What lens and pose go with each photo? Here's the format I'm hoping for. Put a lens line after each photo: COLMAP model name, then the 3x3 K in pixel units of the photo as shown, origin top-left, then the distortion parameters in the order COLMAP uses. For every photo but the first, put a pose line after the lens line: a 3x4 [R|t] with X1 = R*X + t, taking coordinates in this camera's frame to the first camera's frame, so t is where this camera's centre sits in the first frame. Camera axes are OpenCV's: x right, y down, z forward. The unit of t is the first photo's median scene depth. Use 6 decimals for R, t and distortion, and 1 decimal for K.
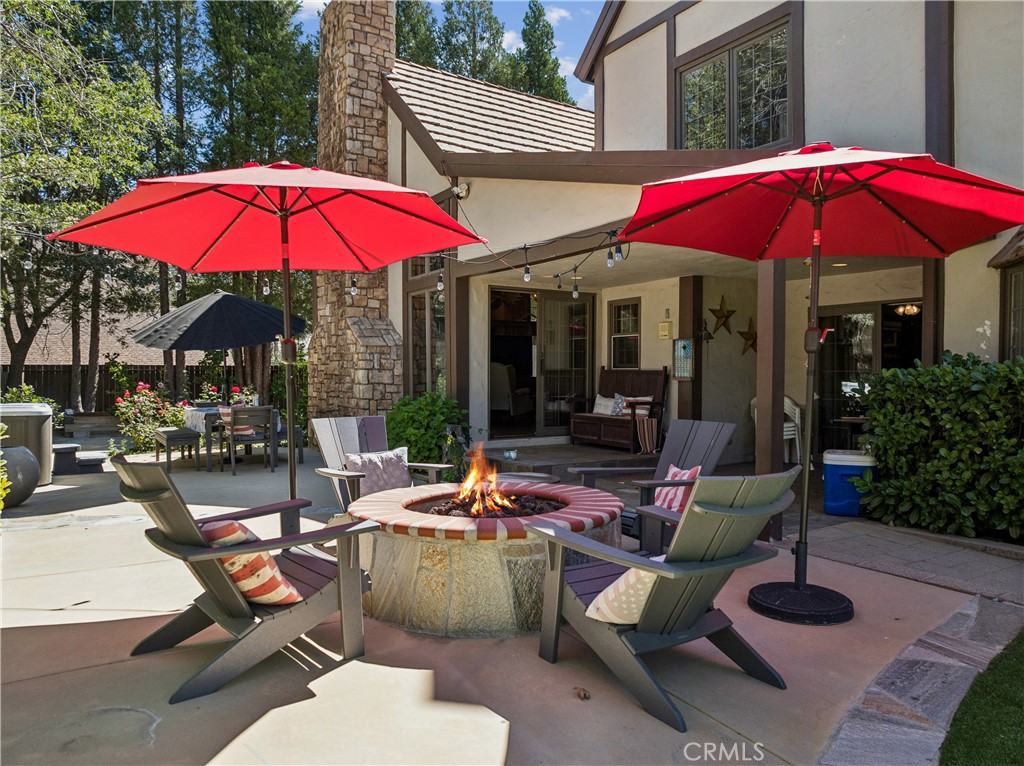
lens RADIAL K [[708.3, 0, 512.0], [0, 708.3, 383.0], [0, 0, 1]] dist [-0.000021, 0.000061]
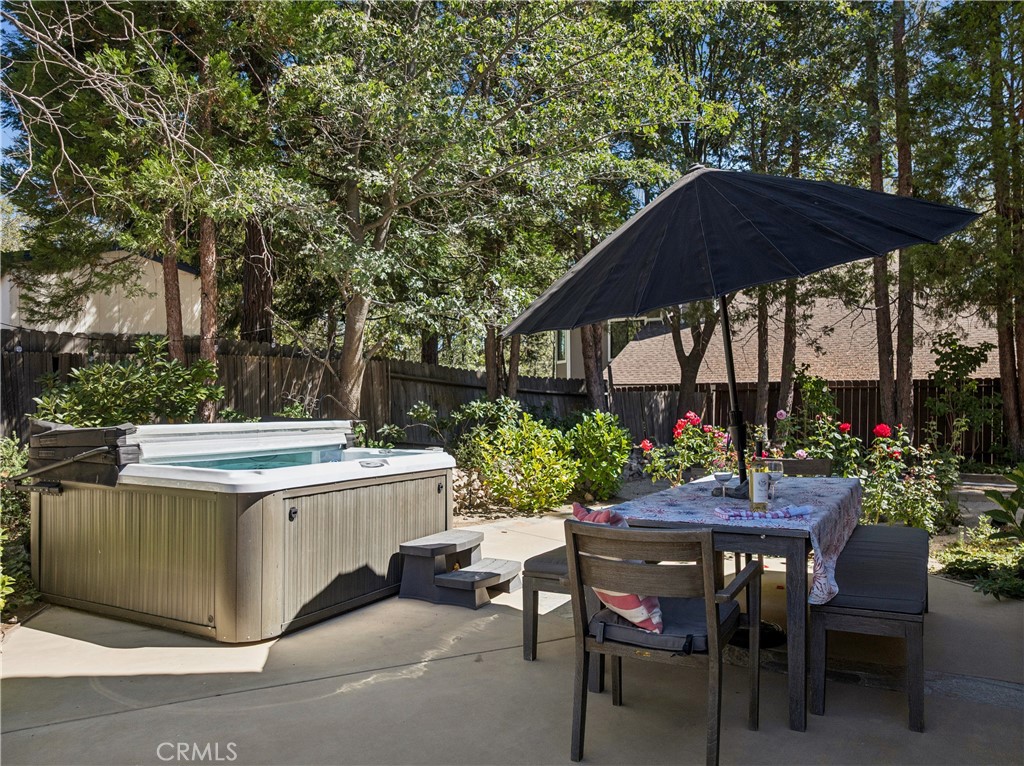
lens RADIAL K [[740.9, 0, 512.0], [0, 740.9, 383.0], [0, 0, 1]] dist [-0.000141, 0.000057]
pose [[0.476342, -0.017829, -0.879079, -0.062455], [-0.001859, 0.999772, -0.021284, -0.007468], [0.879258, 0.011773, 0.476201, 0.405593]]
